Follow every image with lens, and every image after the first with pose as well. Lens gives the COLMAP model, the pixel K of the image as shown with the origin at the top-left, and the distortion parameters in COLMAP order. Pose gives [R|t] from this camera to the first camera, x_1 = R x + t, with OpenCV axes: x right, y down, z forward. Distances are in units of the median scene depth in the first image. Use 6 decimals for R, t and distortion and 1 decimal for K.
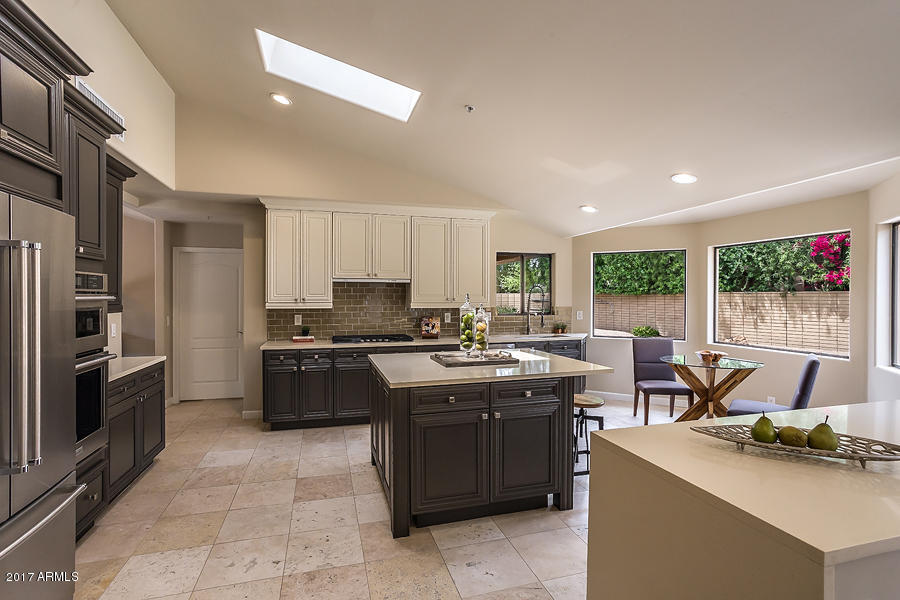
lens RADIAL K [[439.3, 0, 451.5], [0, 439.3, 291.8], [0, 0, 1]] dist [-0.044098, 0.028068]
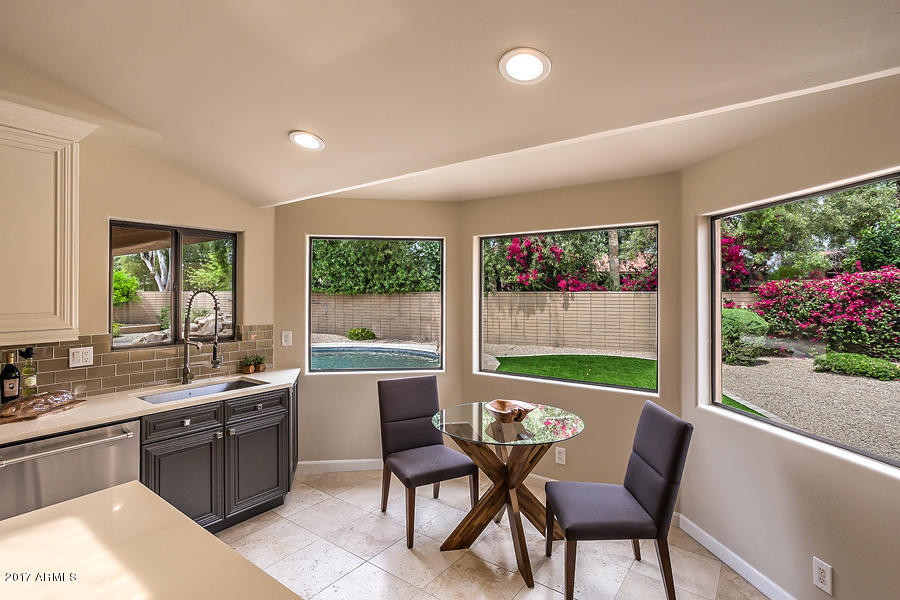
lens RADIAL K [[439.3, 0, 451.5], [0, 439.3, 291.8], [0, 0, 1]] dist [-0.044098, 0.028068]
pose [[0.800224, 0.000499, 0.599700, 0.131973], [-0.006184, 0.999953, 0.007420, -0.018259], [-0.599669, -0.009646, 0.800190, 0.446148]]
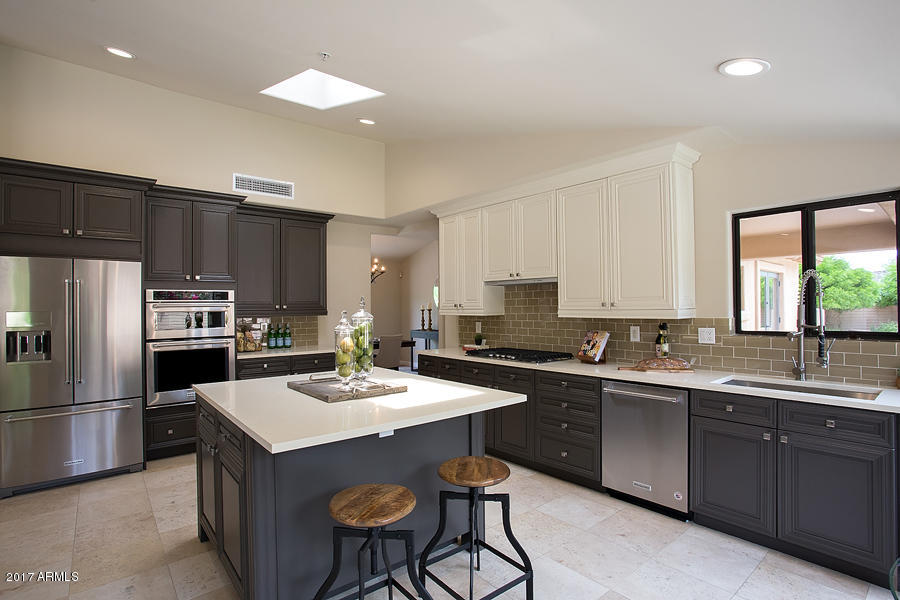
lens RADIAL K [[441.4, 0, 450.0], [0, 441.4, 300.0], [0, 0, 1]] dist [-0.050502, 0.000510]
pose [[0.389338, -0.016810, -0.920942, 0.488667], [0.017781, 0.999784, -0.010732, 0.013708], [0.920923, -0.012197, 0.389553, 0.546467]]
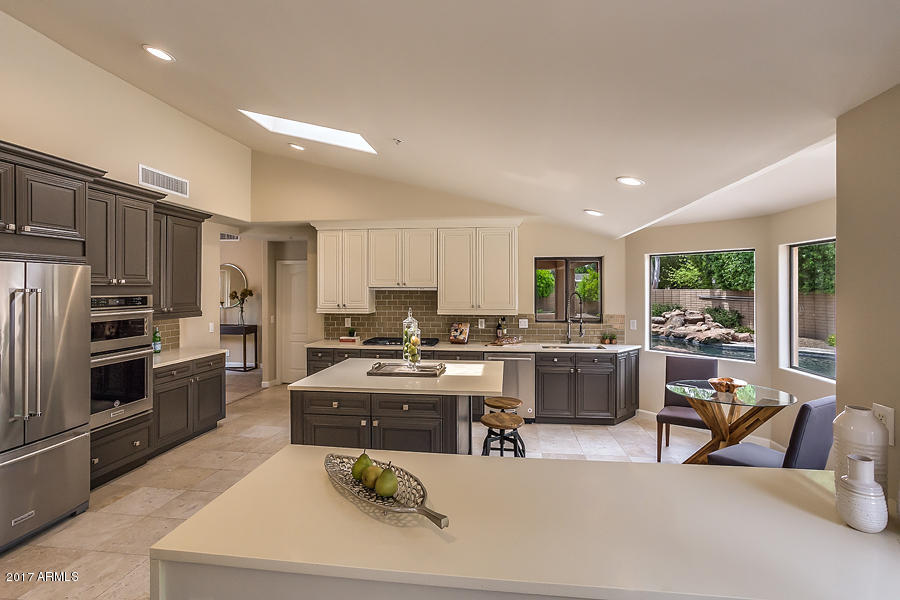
lens RADIAL K [[444.9, 0, 443.6], [0, 444.9, 278.4], [0, 0, 1]] dist [-0.024055, 0.000897]
pose [[0.910733, -0.009291, -0.412891, 0.360056], [0.004085, 0.999901, -0.013490, -0.034951], [0.412976, 0.010599, 0.910680, 0.019295]]
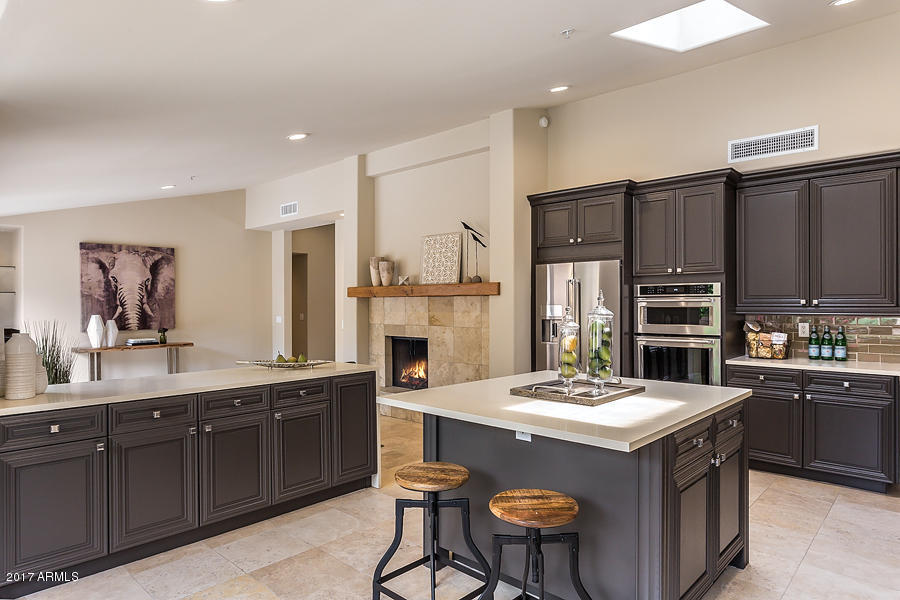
lens RADIAL K [[543.4, 0, 450.0], [0, 543.4, 300.0], [0, 0, 1]] dist [0.005312, 0.001177]
pose [[-0.854290, -0.000611, -0.519796, 0.399967], [0.007345, 0.999885, -0.013247, 0.015809], [0.519744, -0.015135, -0.854188, 0.996579]]
